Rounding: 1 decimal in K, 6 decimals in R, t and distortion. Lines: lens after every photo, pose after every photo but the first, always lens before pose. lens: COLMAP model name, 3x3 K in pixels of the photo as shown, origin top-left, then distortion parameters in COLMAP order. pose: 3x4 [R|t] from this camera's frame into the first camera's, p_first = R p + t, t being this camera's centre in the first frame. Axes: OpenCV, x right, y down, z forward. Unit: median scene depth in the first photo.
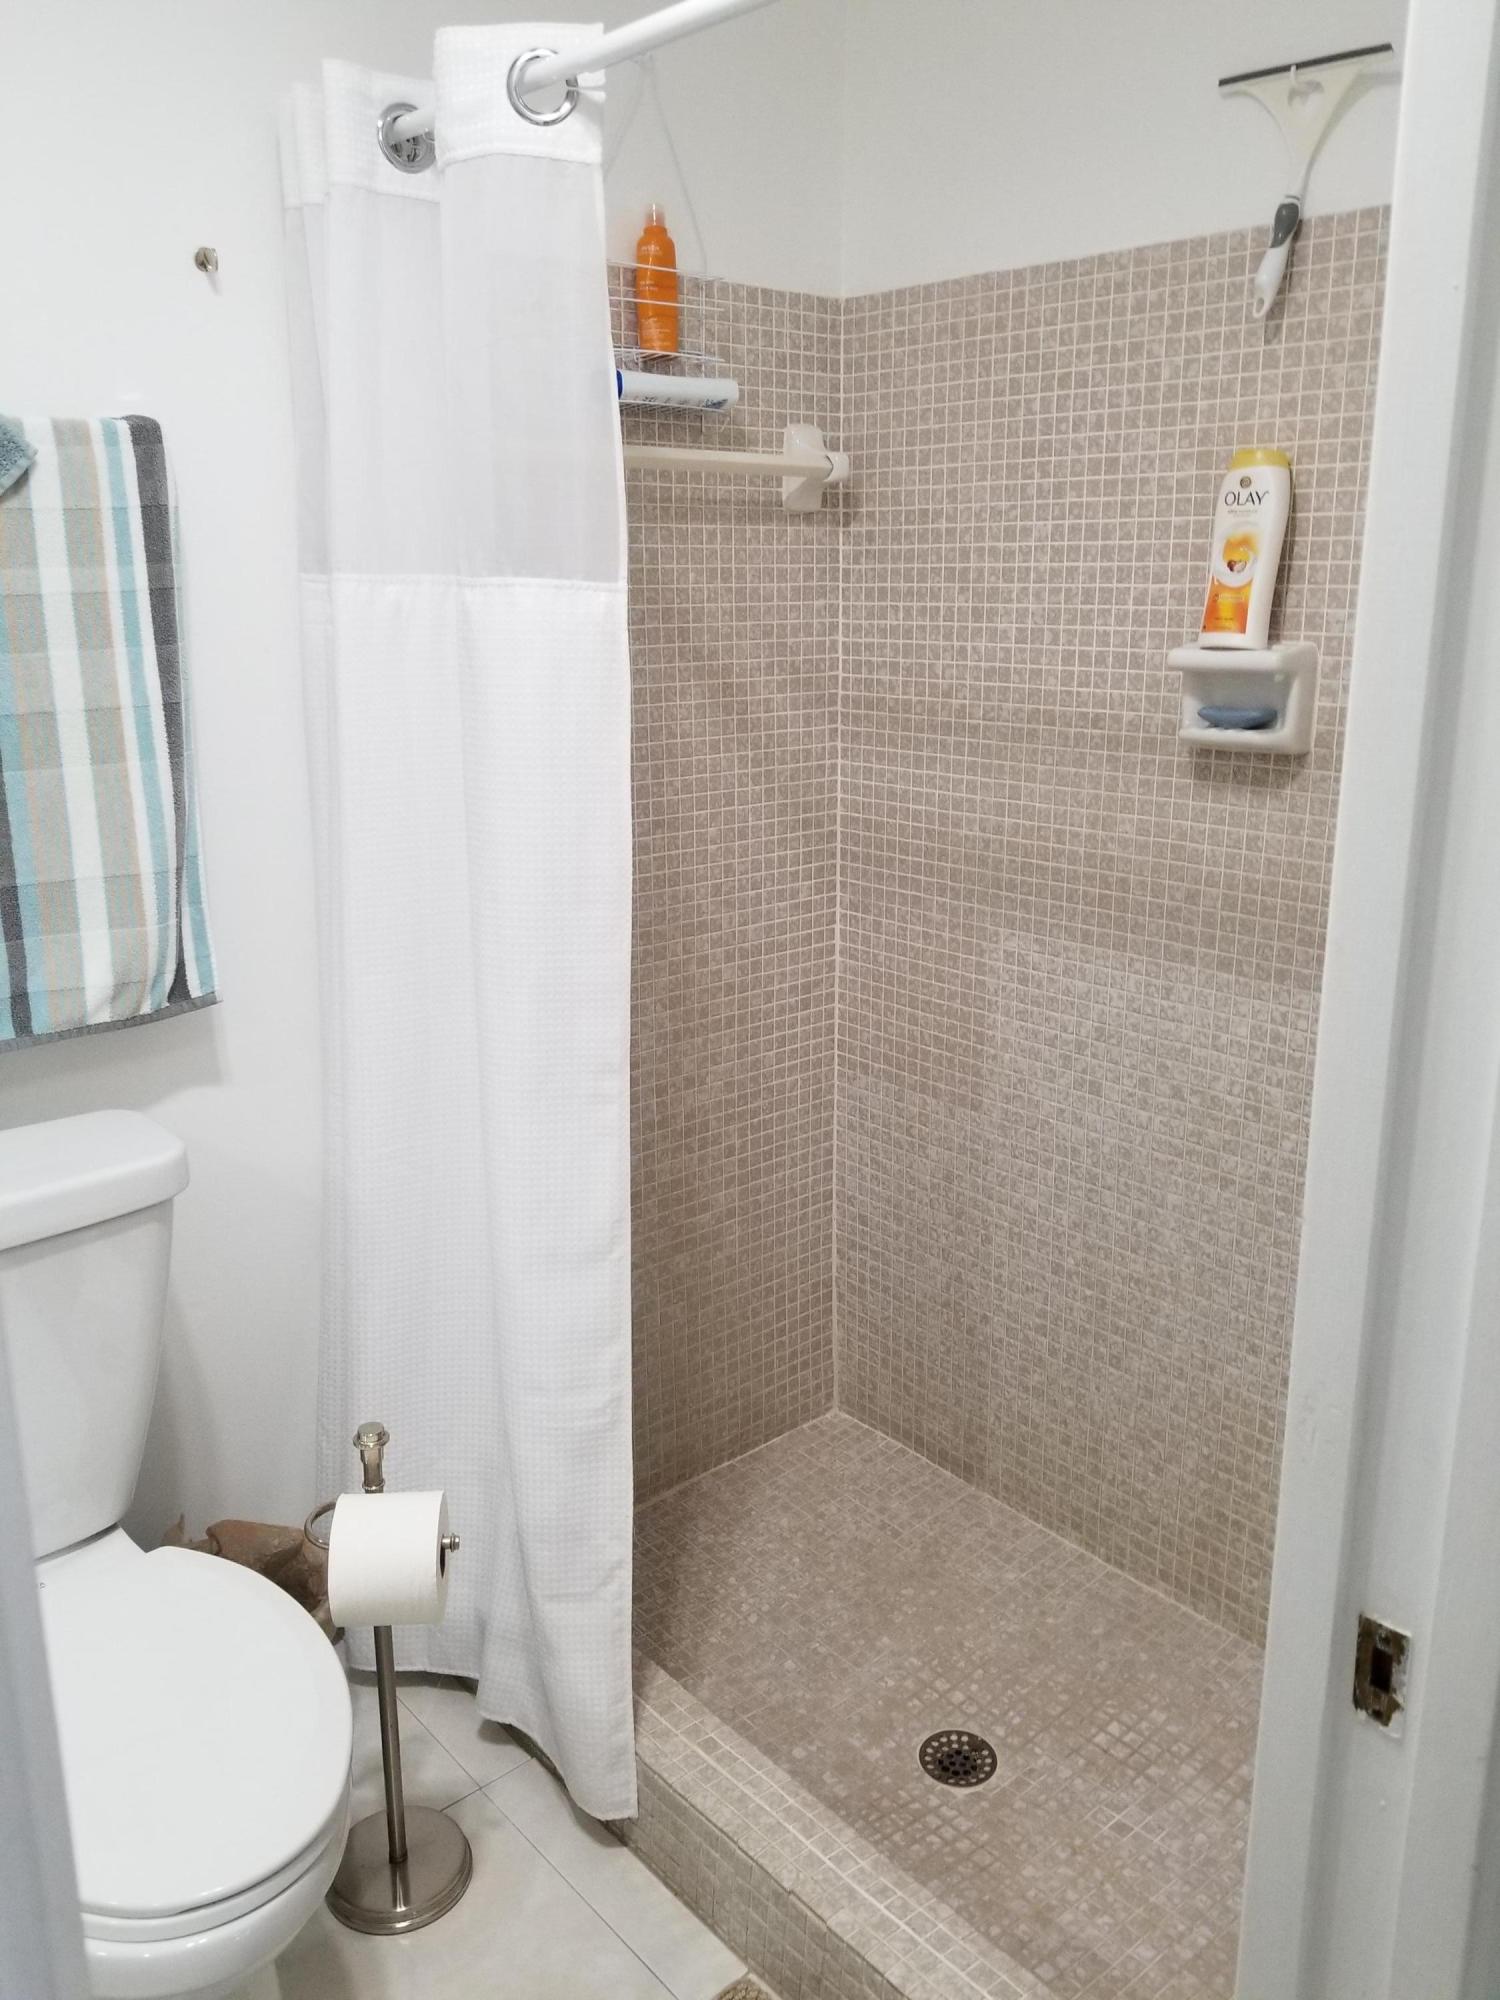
lens RADIAL K [[1592.1, 0, 750.2], [0, 1592.1, 965.4], [0, 0, 1]] dist [0.009707, 0.002222]
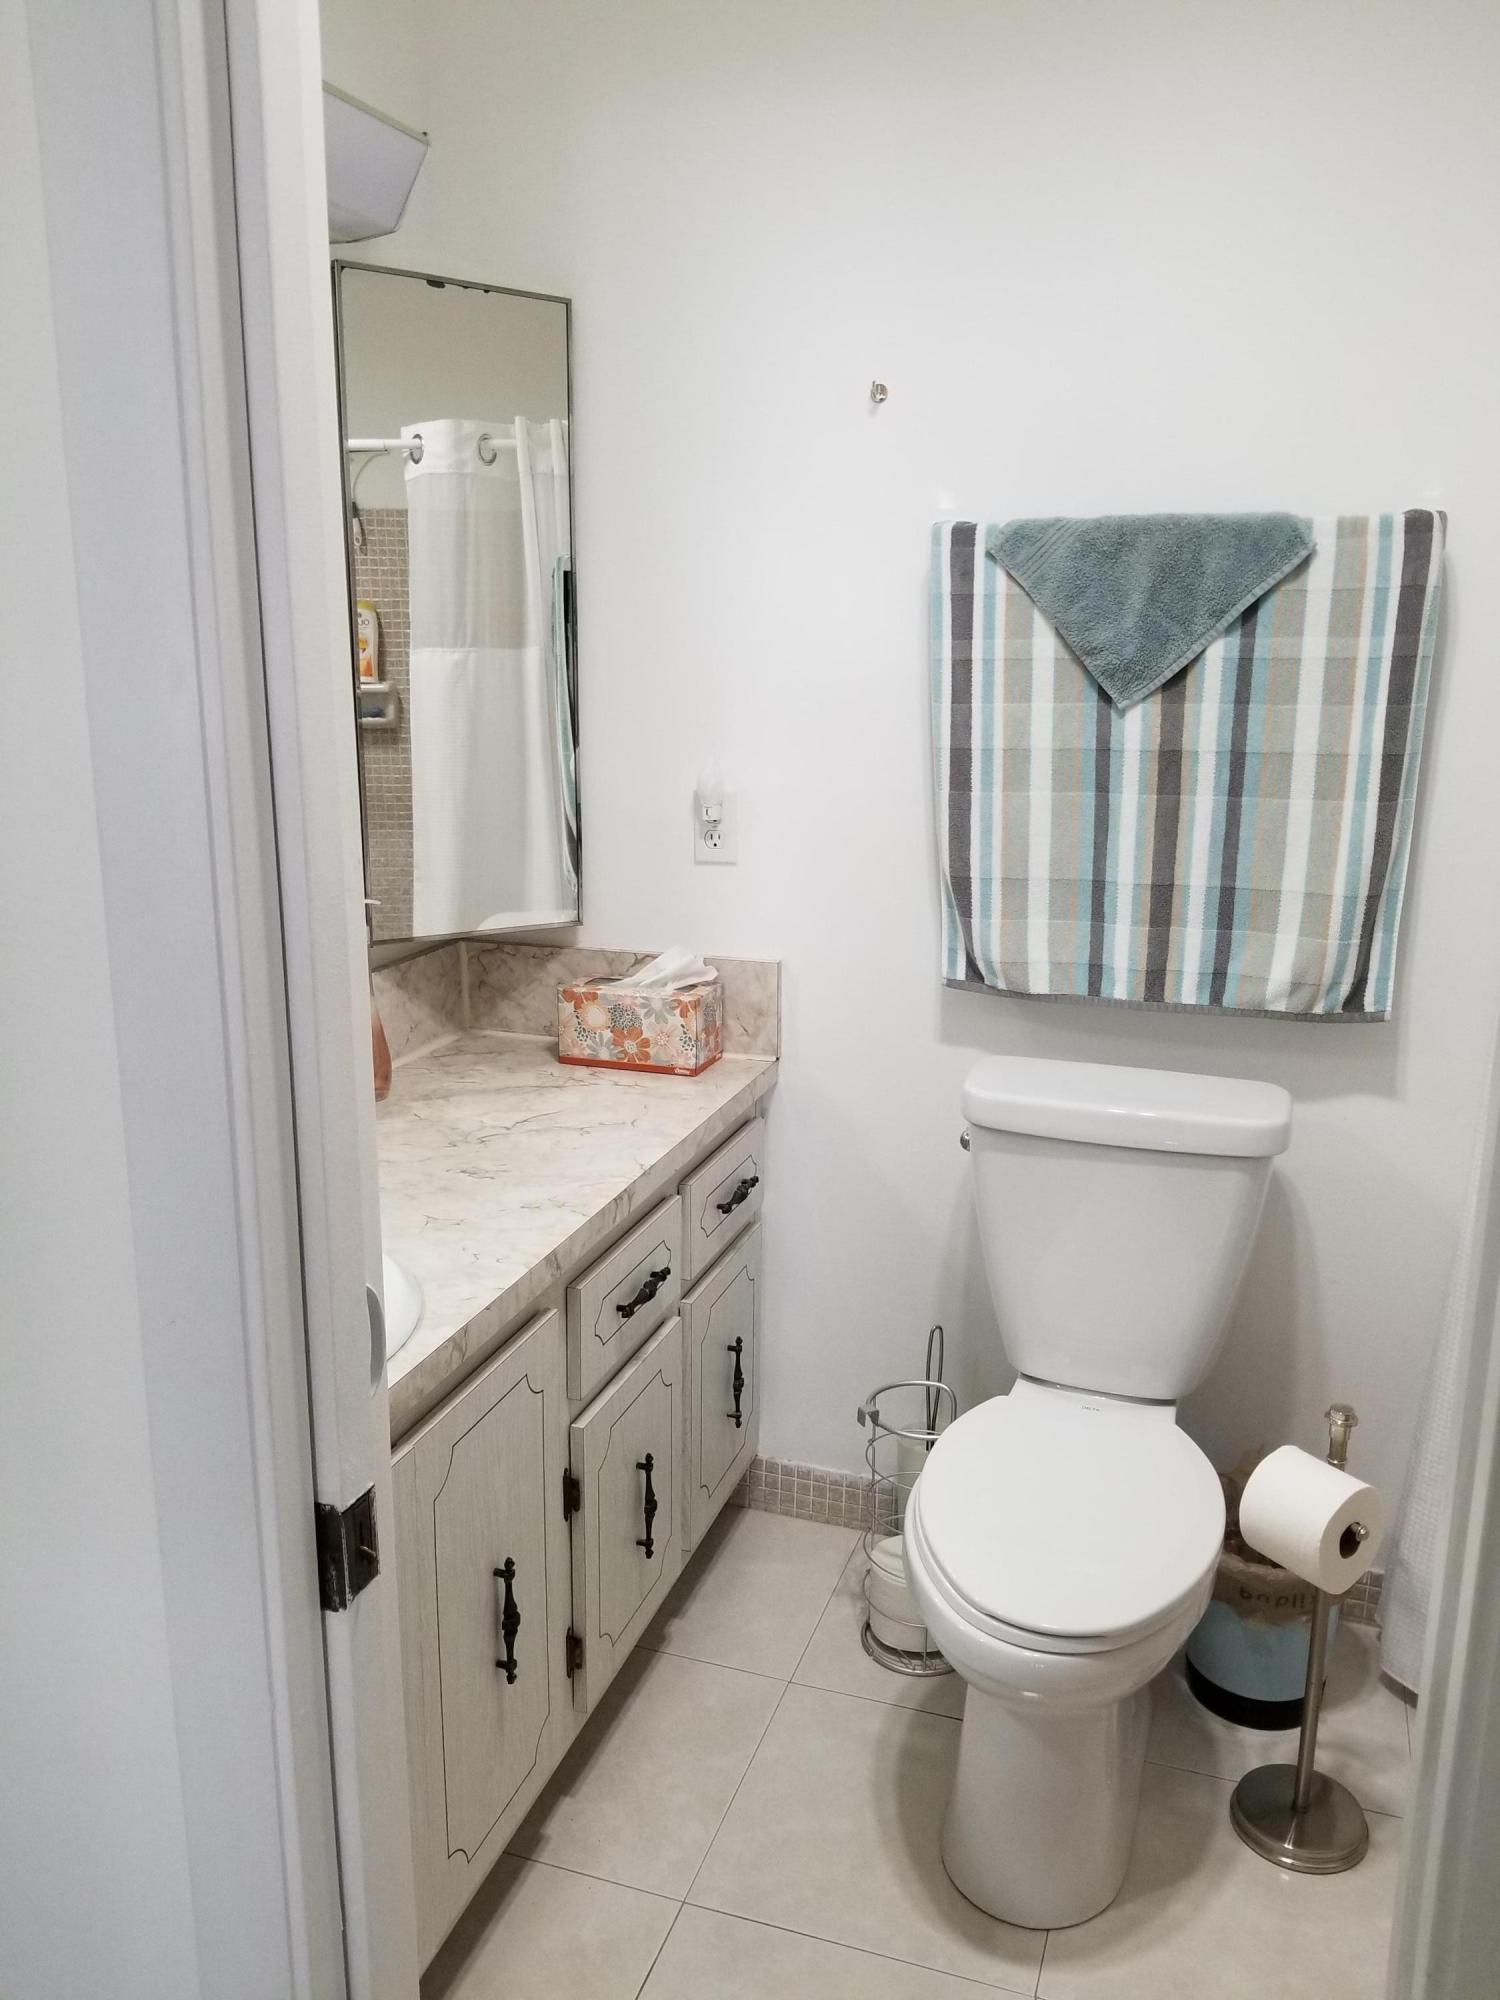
lens RADIAL K [[1573.4, 0, 750.0], [0, 1573.4, 1000.0], [0, 0, 1]] dist [-0.032869, -0.001558]
pose [[0.501819, 0.208249, -0.839530, 0.398544], [-0.218245, 0.969666, 0.110076, -0.015994], [0.836987, 0.127985, 0.532046, 0.032543]]
